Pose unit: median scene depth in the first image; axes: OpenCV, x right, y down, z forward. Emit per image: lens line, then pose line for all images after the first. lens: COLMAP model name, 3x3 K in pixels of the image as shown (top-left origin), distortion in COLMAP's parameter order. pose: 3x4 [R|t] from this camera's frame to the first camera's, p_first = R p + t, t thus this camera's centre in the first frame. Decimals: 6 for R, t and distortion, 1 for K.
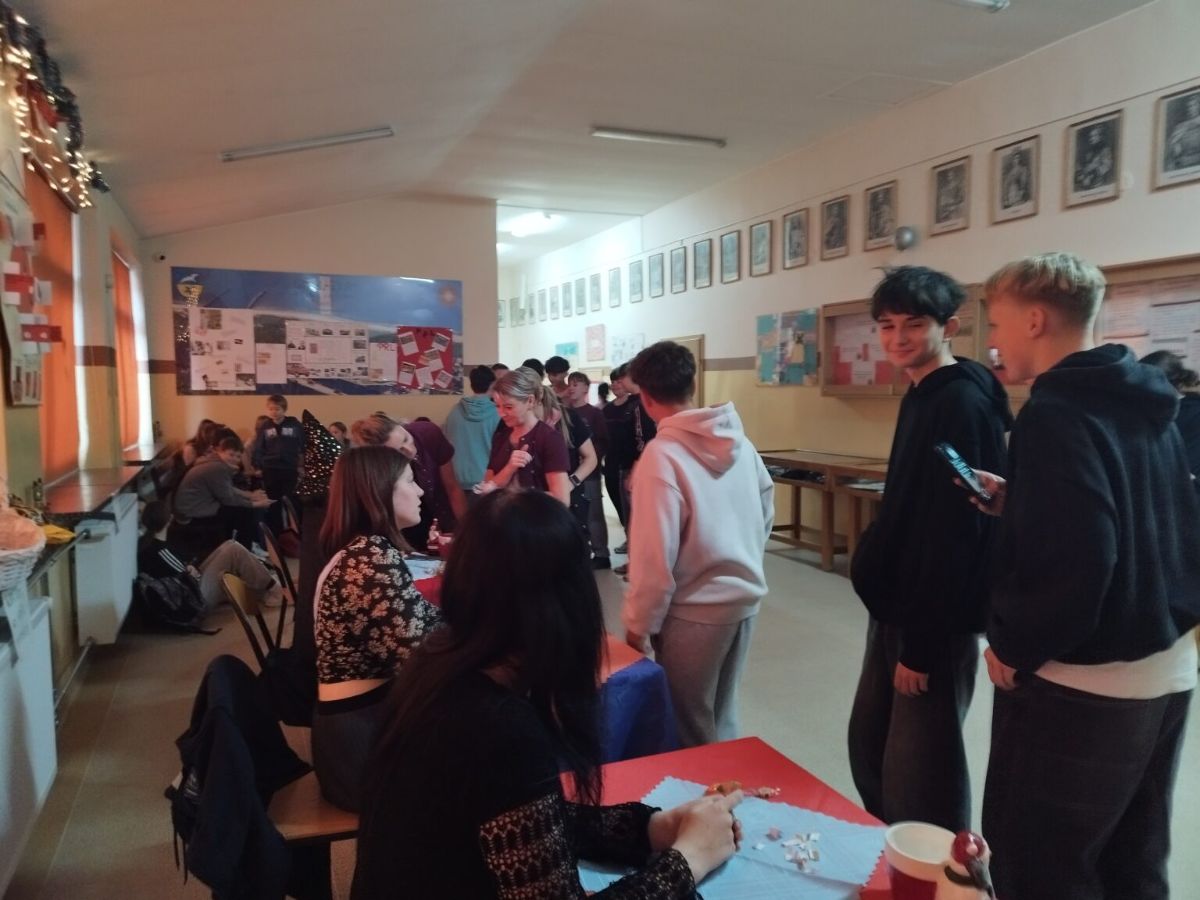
lens RADIAL K [[859.8, 0, 601.9], [0, 859.8, 470.0], [0, 0, 1]] dist [0.066467, -0.123994]
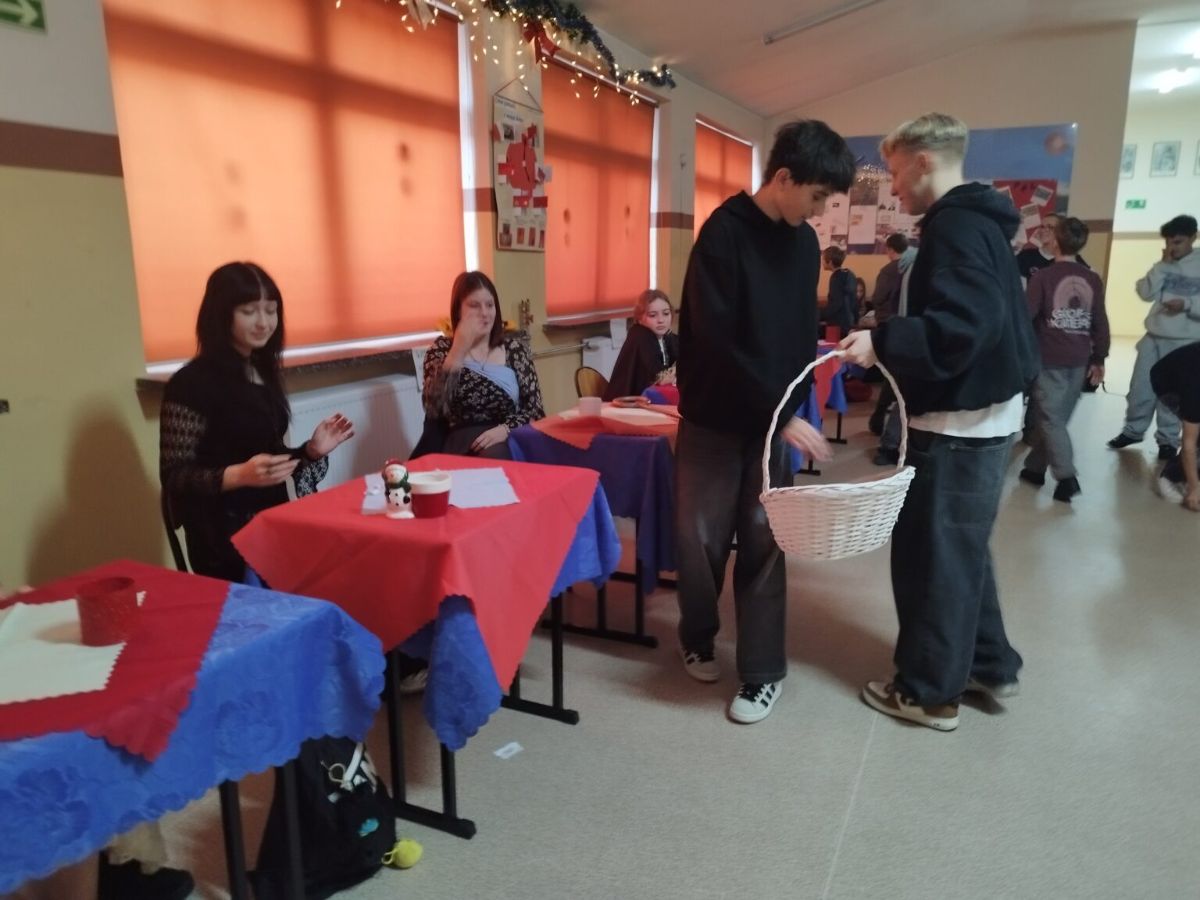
lens RADIAL K [[852.5, 0, 600.0], [0, 852.5, 450.0], [0, 0, 1]] dist [-0.003671, -0.000300]
pose [[0.674929, 0.162002, -0.719879, 0.205757], [-0.068618, 0.985153, 0.157367, 0.009123], [0.734685, -0.056815, 0.676025, 0.024651]]
